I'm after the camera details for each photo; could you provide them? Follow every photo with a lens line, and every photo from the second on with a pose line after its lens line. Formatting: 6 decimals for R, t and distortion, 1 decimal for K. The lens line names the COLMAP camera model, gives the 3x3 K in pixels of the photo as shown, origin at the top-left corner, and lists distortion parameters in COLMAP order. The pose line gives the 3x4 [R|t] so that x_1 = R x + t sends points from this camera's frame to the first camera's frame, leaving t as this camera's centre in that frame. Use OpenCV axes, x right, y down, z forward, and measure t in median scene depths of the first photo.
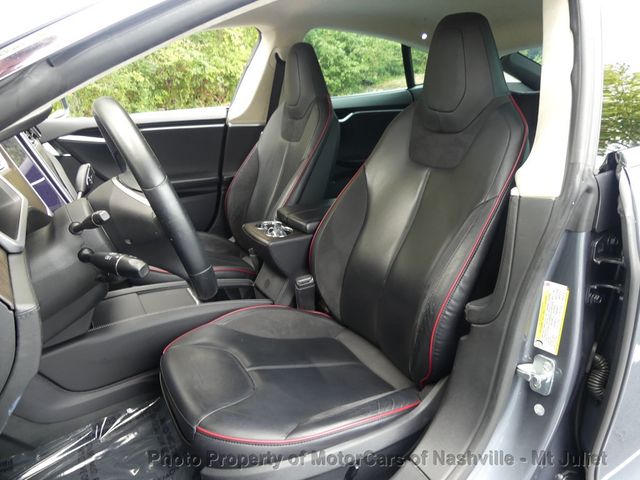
lens RADIAL K [[482.2, 0, 320.2], [0, 482.2, 236.8], [0, 0, 1]] dist [-0.008478, -0.000727]
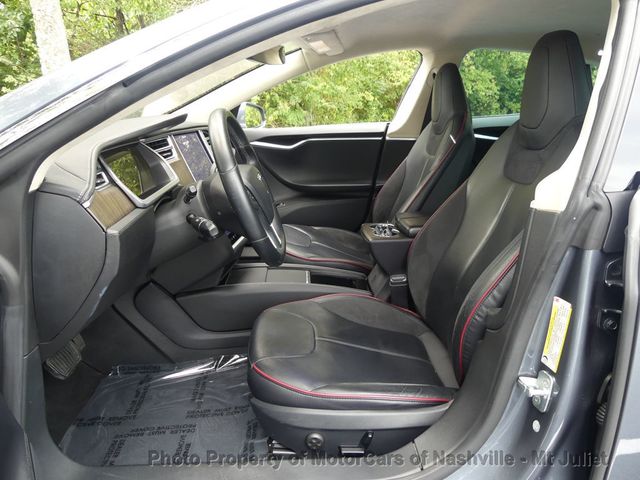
lens RADIAL K [[480.3, 0, 322.2], [0, 480.3, 237.3], [0, 0, 1]] dist [-0.021011, -0.003749]
pose [[0.893961, 0.125323, -0.430265, 0.277242], [-0.140344, 0.990098, -0.003206, 0.026089], [0.425602, 0.063251, 0.902697, -0.062541]]
